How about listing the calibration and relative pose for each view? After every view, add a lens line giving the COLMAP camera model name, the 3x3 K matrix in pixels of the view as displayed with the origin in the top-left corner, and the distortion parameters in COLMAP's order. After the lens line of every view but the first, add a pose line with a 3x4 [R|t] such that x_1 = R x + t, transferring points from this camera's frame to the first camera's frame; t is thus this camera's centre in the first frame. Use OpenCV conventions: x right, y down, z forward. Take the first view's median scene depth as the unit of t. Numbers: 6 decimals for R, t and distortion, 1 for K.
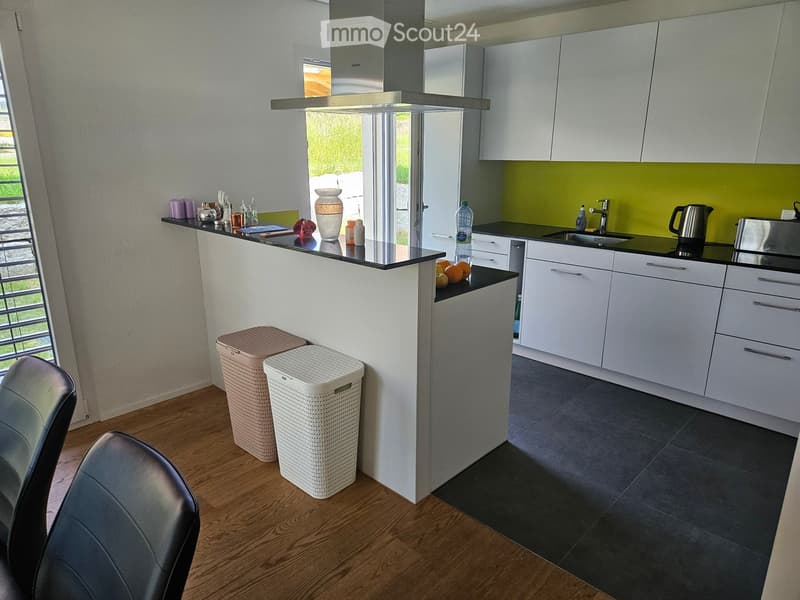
lens RADIAL K [[535.0, 0, 402.0], [0, 535.0, 301.8], [0, 0, 1]] dist [0.069464, -0.057663]
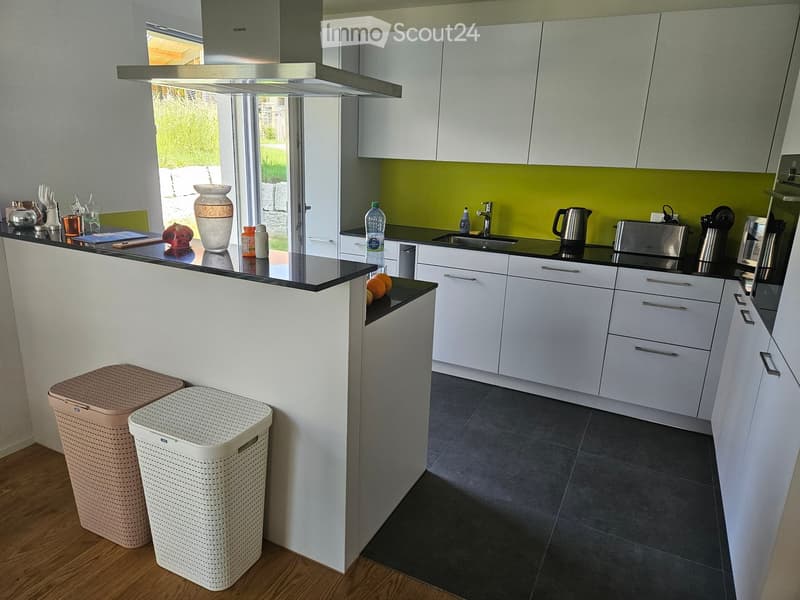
lens RADIAL K [[535.0, 0, 400.6], [0, 535.0, 298.7], [0, 0, 1]] dist [0.069464, -0.057663]
pose [[0.957224, -0.044840, 0.285853, -0.089043], [0.046341, 0.998925, 0.001513, -0.029829], [-0.285614, 0.011798, 0.958272, 0.152400]]
